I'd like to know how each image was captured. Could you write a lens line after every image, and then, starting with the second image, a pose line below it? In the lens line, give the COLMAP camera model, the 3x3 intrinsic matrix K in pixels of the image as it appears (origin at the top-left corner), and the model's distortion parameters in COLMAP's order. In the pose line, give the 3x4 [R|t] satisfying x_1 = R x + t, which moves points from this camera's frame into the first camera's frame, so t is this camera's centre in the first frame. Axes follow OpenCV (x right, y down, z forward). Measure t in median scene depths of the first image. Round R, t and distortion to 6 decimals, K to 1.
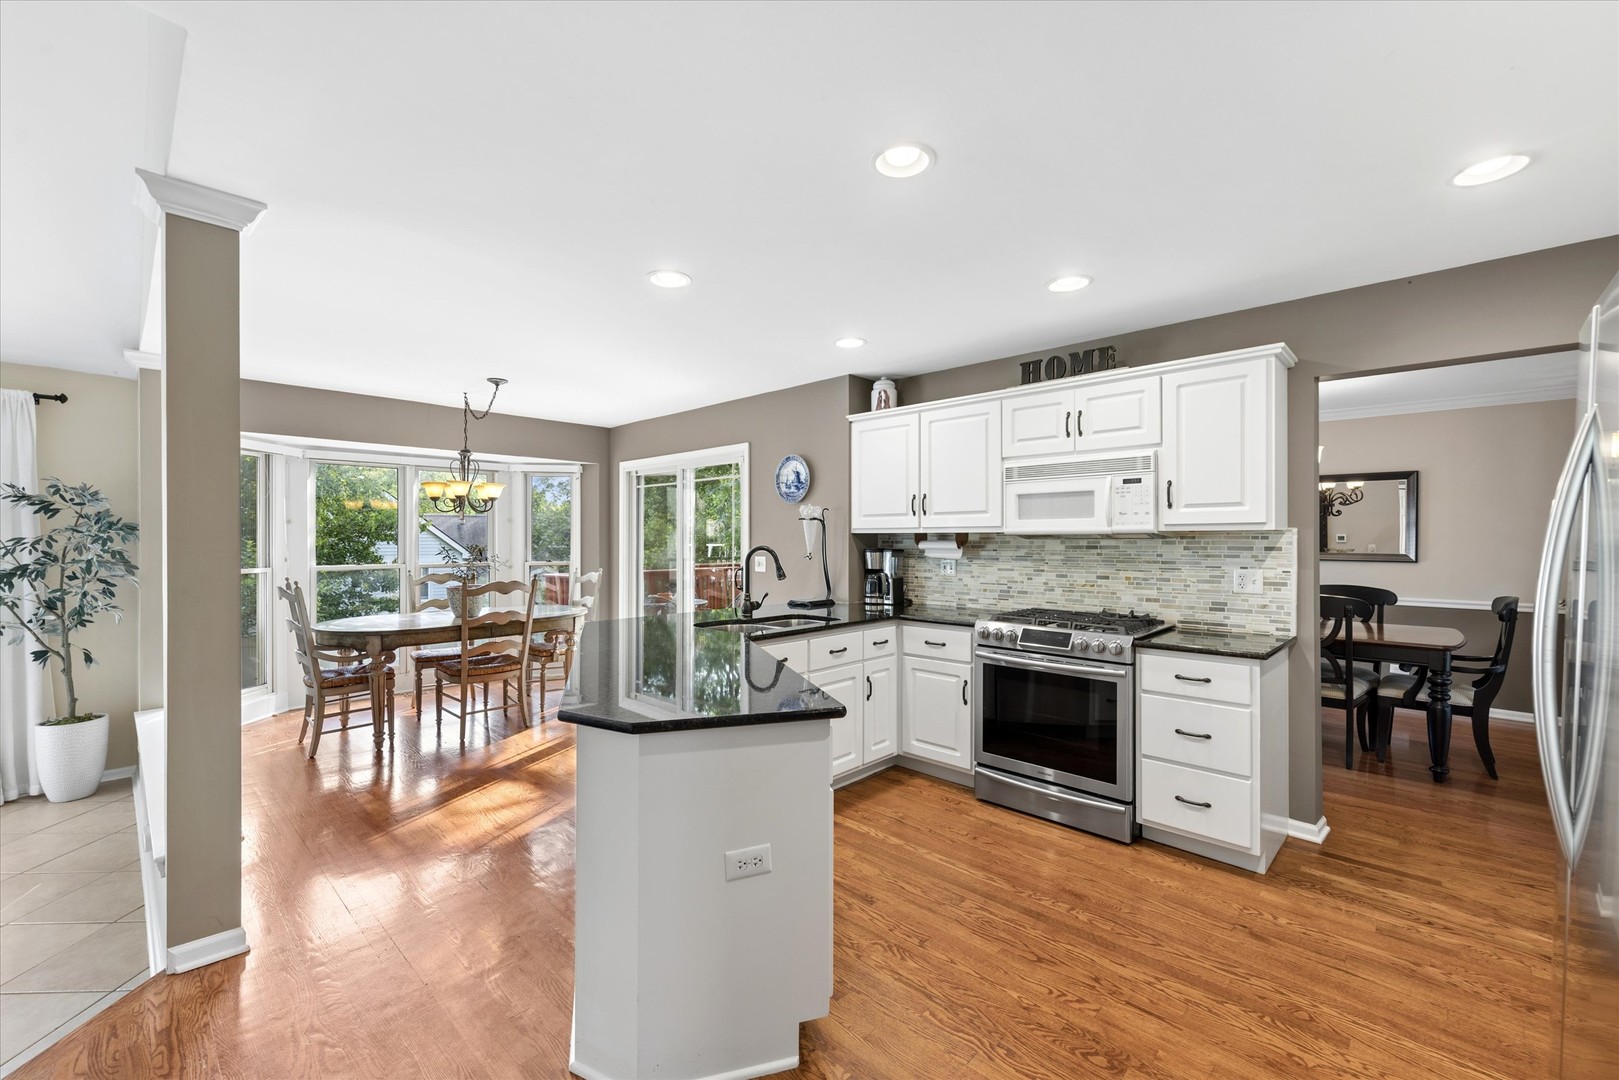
lens RADIAL K [[658.4, 0, 807.7], [0, 658.4, 539.0], [0, 0, 1]] dist [0.003364, 0.000237]
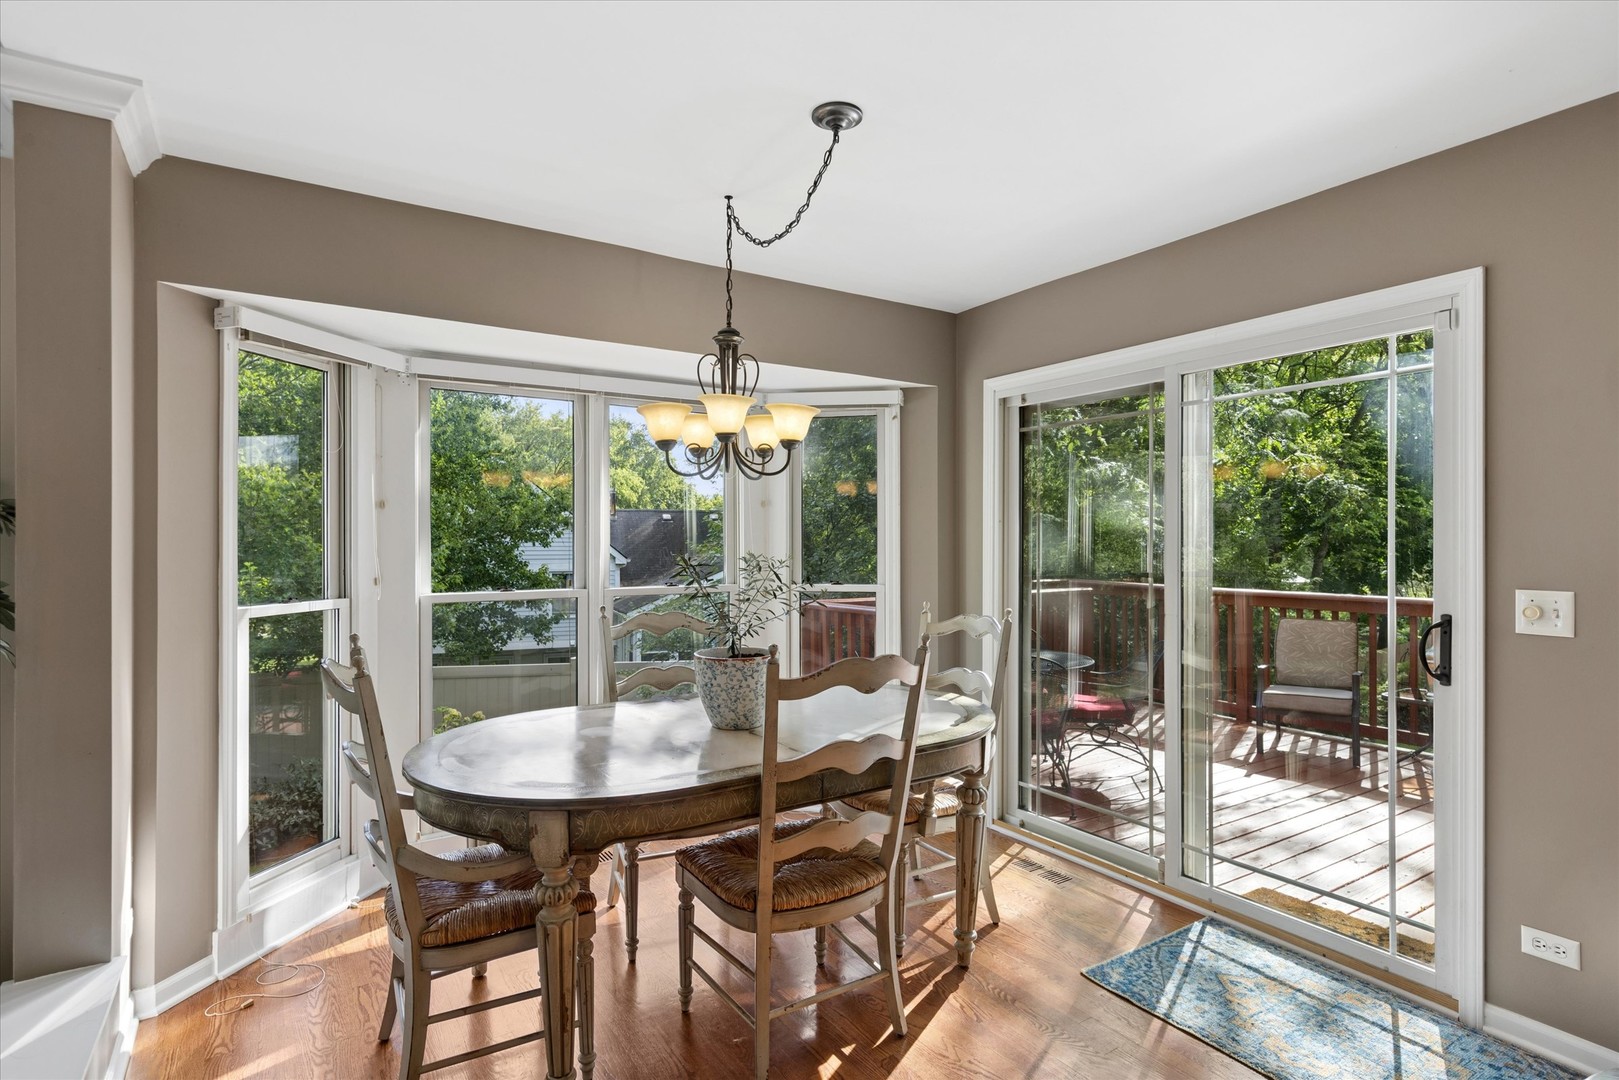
lens RADIAL K [[843.9, 0, 816.2], [0, 843.9, 539.4], [0, 0, 1]] dist [0.003256, 0.000259]
pose [[0.971545, 0.000039, -0.236854, -0.530047], [-0.000154, 1.000000, -0.000468, 0.000836], [0.236854, 0.000491, 0.971545, 0.763945]]
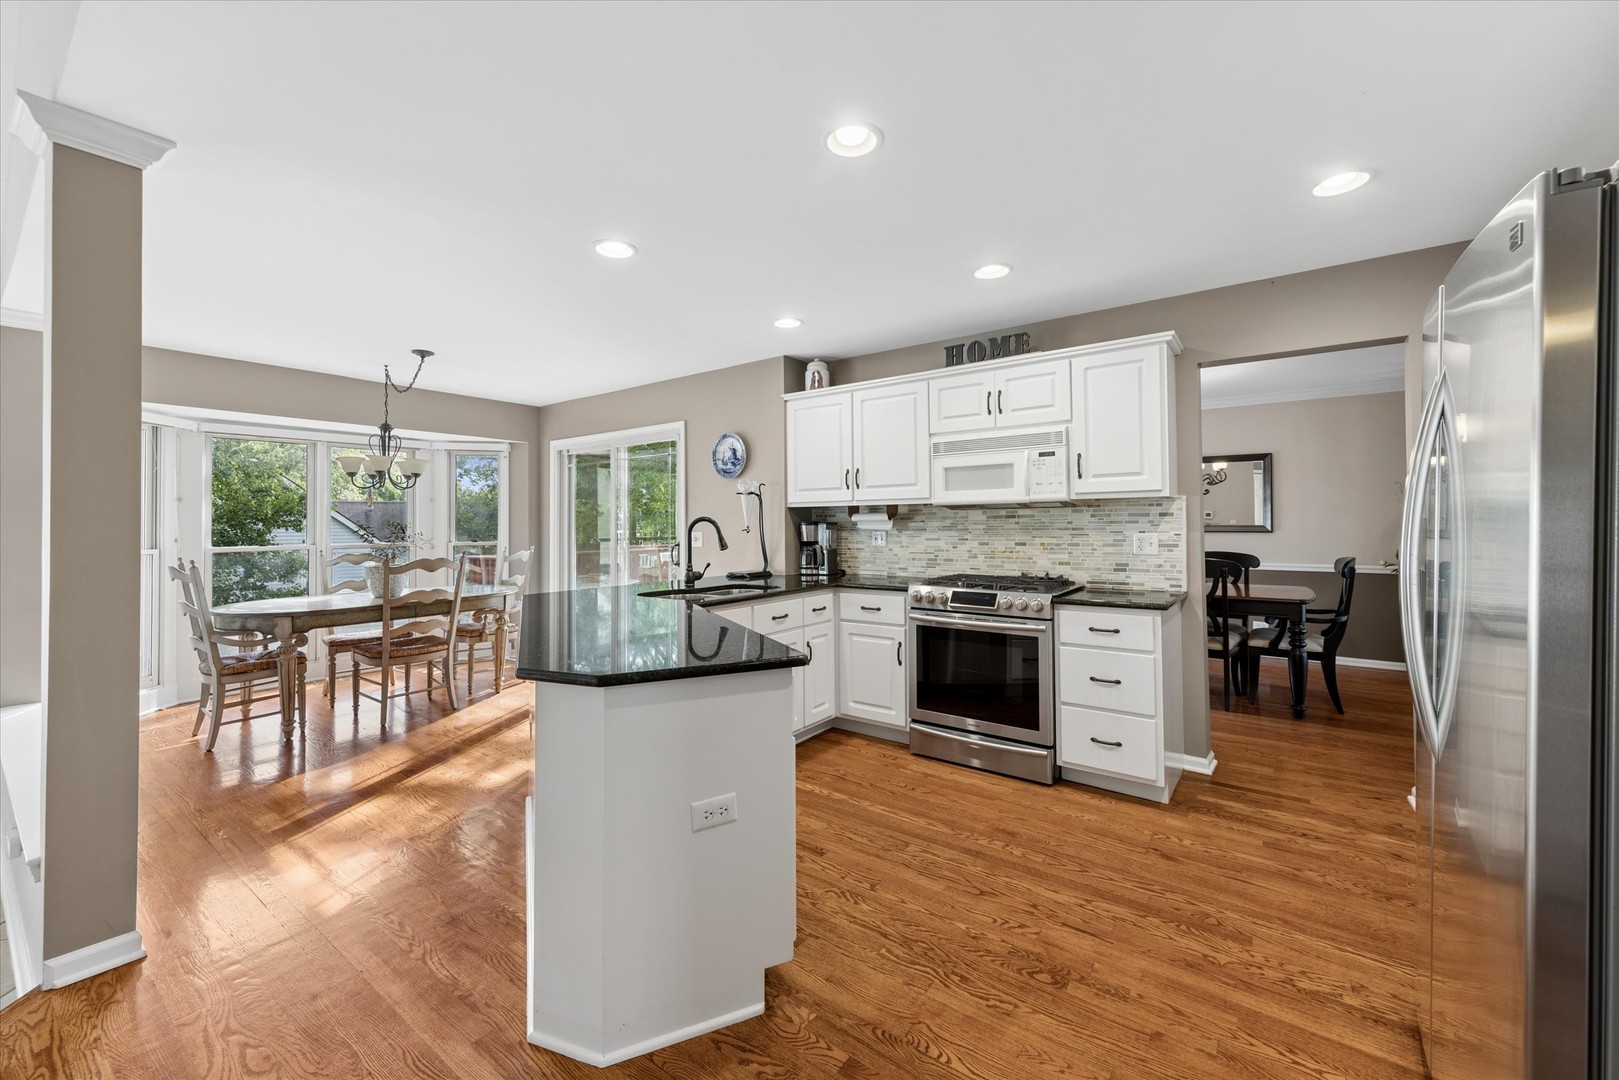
lens RADIAL K [[631.5, 0, 811.9], [0, 631.5, 512.1], [0, 0, 1]] dist [0.004481, 0.000215]
pose [[0.991801, -0.005612, 0.127668, -0.031800], [0.008083, 0.999790, -0.018848, 0.025437], [-0.127536, 0.019725, 0.991638, 0.005552]]
